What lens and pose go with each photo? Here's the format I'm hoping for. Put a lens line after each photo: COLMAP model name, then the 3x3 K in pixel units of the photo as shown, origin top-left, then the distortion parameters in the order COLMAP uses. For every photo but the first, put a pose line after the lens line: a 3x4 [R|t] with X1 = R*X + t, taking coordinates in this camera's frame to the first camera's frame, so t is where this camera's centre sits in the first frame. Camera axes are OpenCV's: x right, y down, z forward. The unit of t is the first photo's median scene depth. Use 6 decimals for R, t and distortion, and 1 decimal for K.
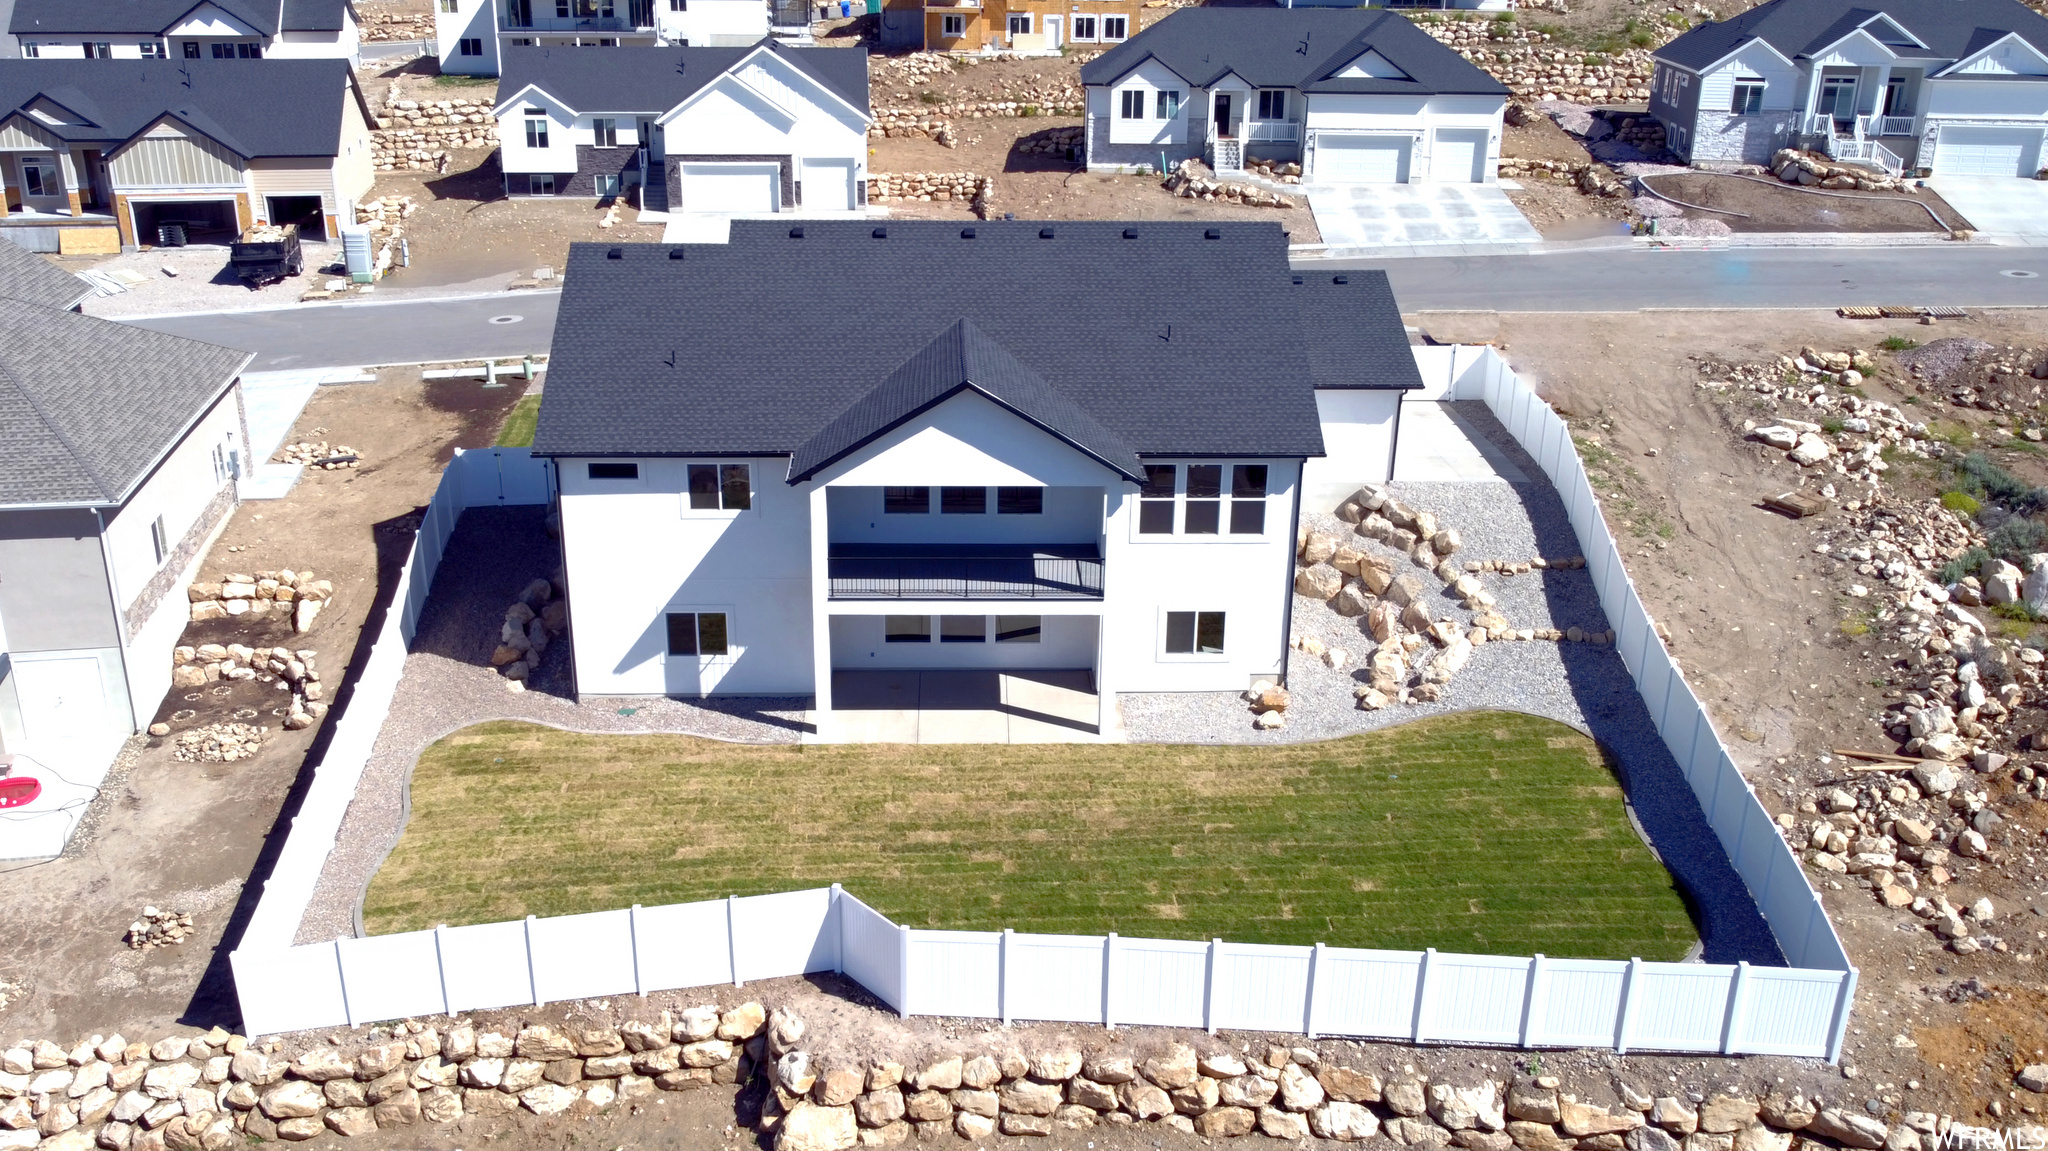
lens RADIAL K [[1713.0, 0, 1020.4], [0, 1713.0, 573.5], [0, 0, 1]] dist [0.006830, -0.010837]
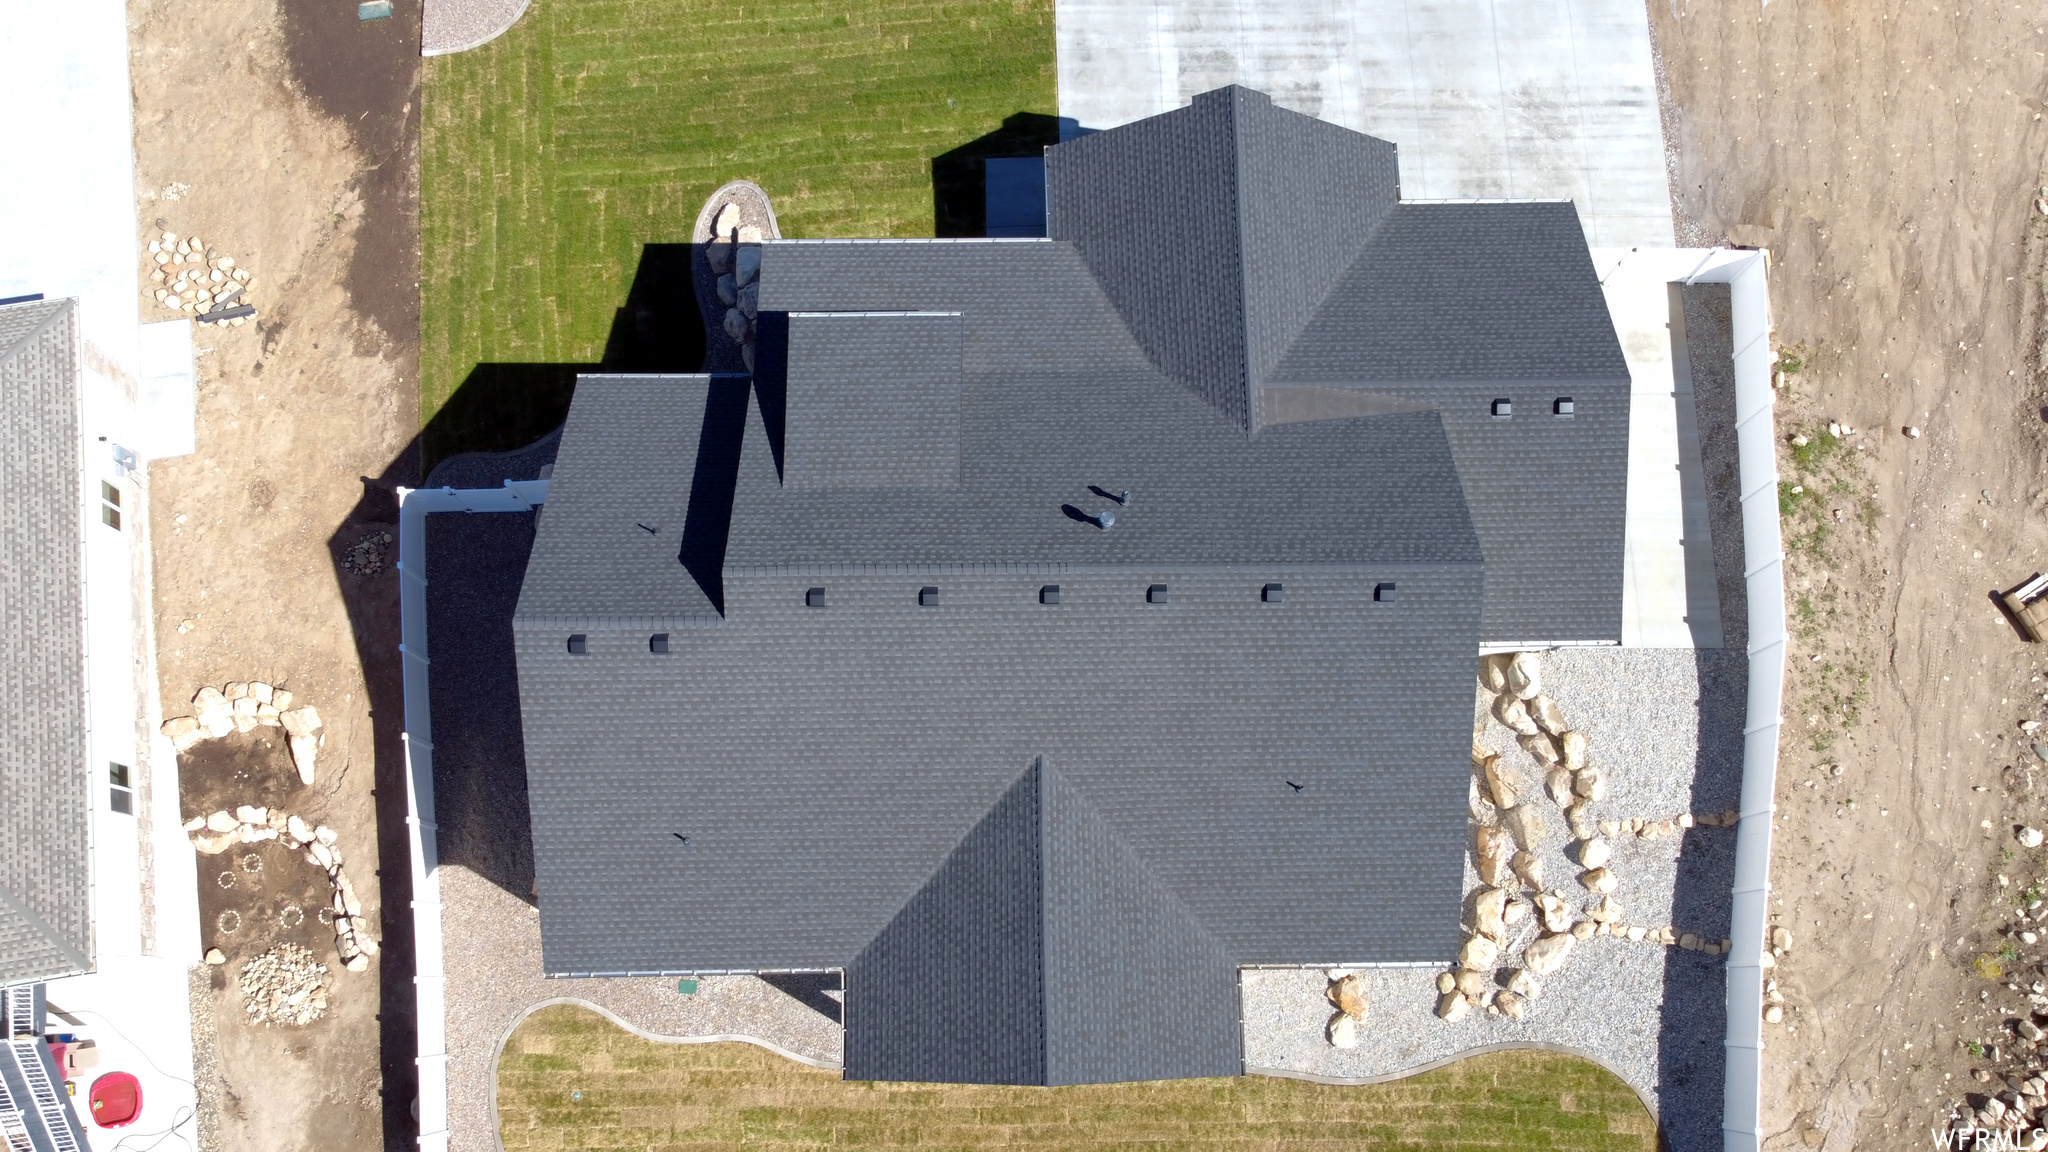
lens RADIAL K [[1713.0, 0, 1015.3], [0, 1713.0, 564.4], [0, 0, 1]] dist [0.006830, -0.010837]
pose [[0.999567, 0.029182, -0.003652, -0.046598], [-0.014045, 0.582762, 0.812522, -0.868408], [0.025839, -0.812119, 0.582920, 0.637910]]
